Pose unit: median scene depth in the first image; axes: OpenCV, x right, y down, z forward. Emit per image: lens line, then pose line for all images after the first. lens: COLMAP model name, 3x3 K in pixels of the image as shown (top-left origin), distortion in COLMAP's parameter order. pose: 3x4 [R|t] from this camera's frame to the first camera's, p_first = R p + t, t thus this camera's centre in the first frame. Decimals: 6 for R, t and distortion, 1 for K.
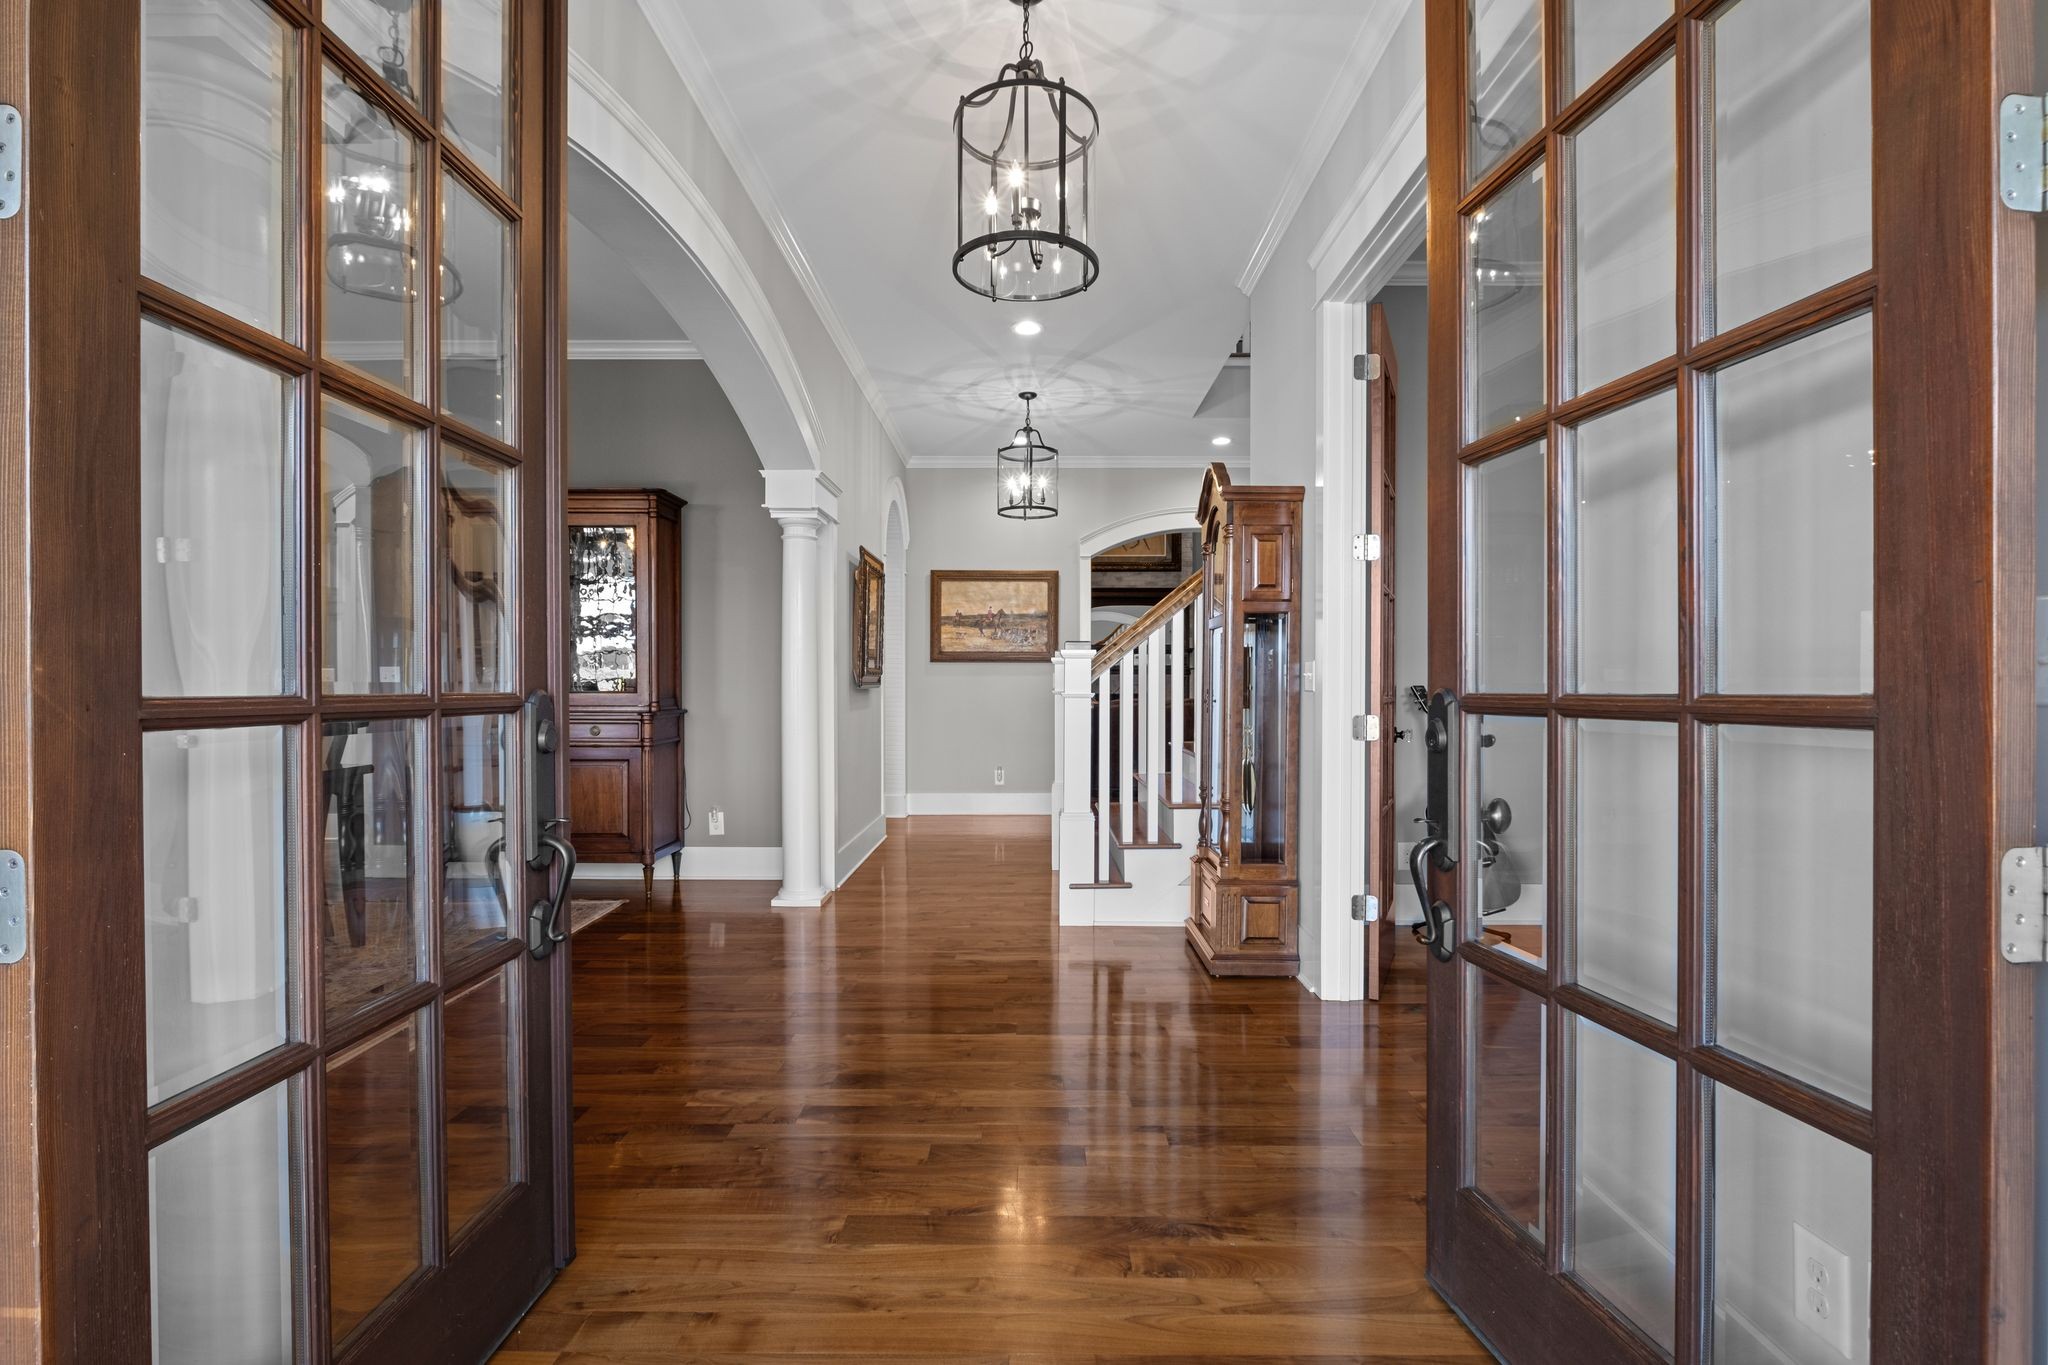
lens RADIAL K [[911.3, 0, 1025.9], [0, 911.3, 682.1], [0, 0, 1]] dist [-0.003949, 0.000050]
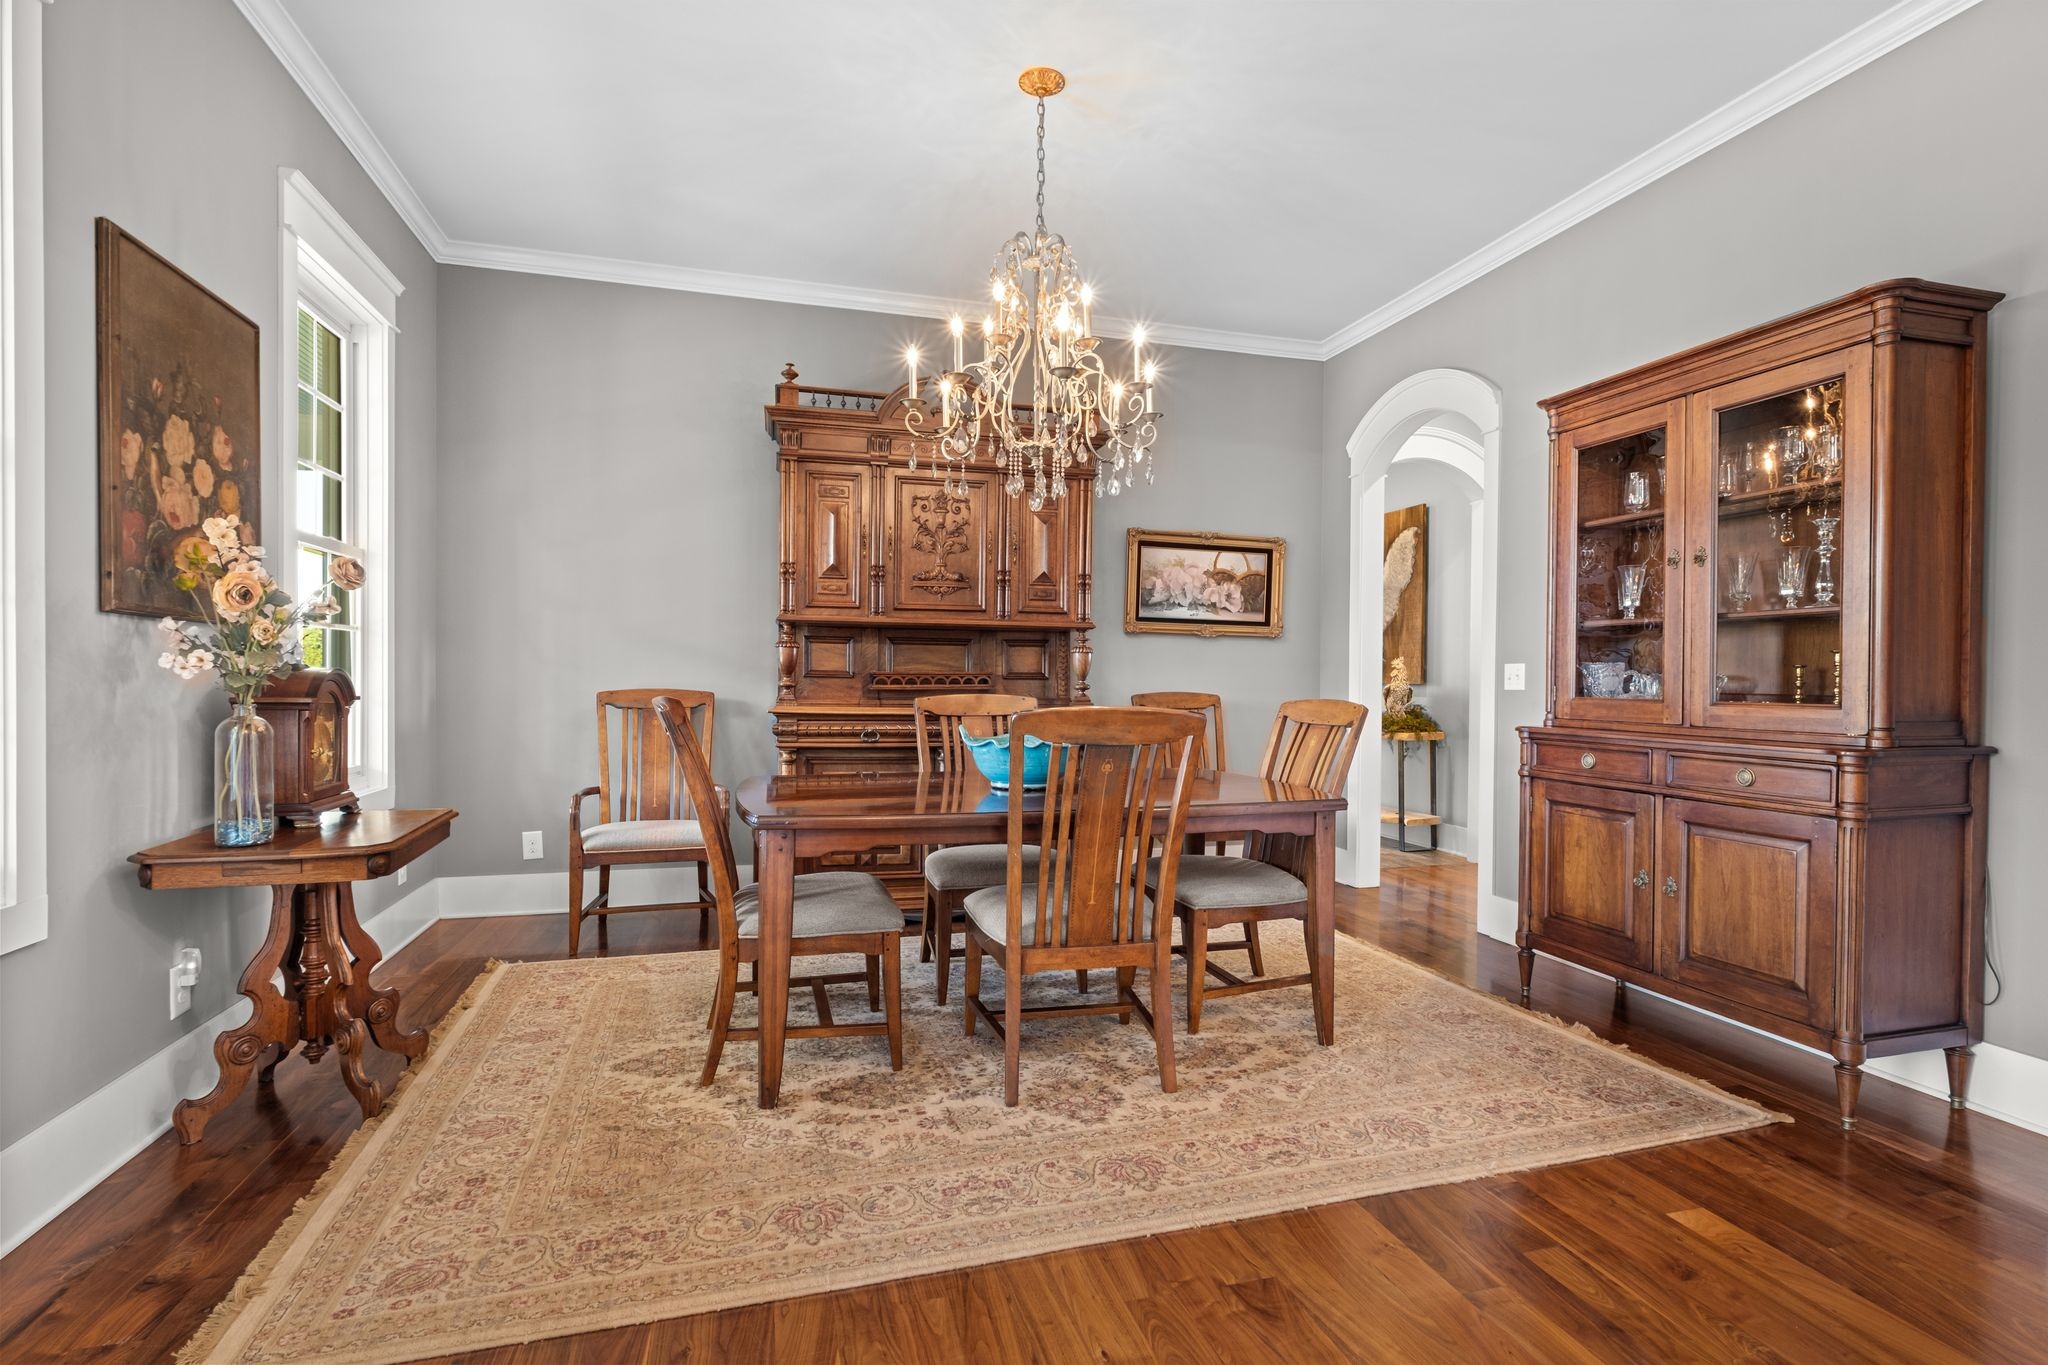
lens RADIAL K [[991.1, 0, 1028.5], [0, 991.1, 690.2], [0, 0, 1]] dist [-0.004906, -0.000920]
pose [[0.282847, 0.012966, -0.959077, -0.032859], [-0.011266, 0.999885, 0.010195, 0.001331], [0.959099, 0.007921, 0.282961, 0.398750]]
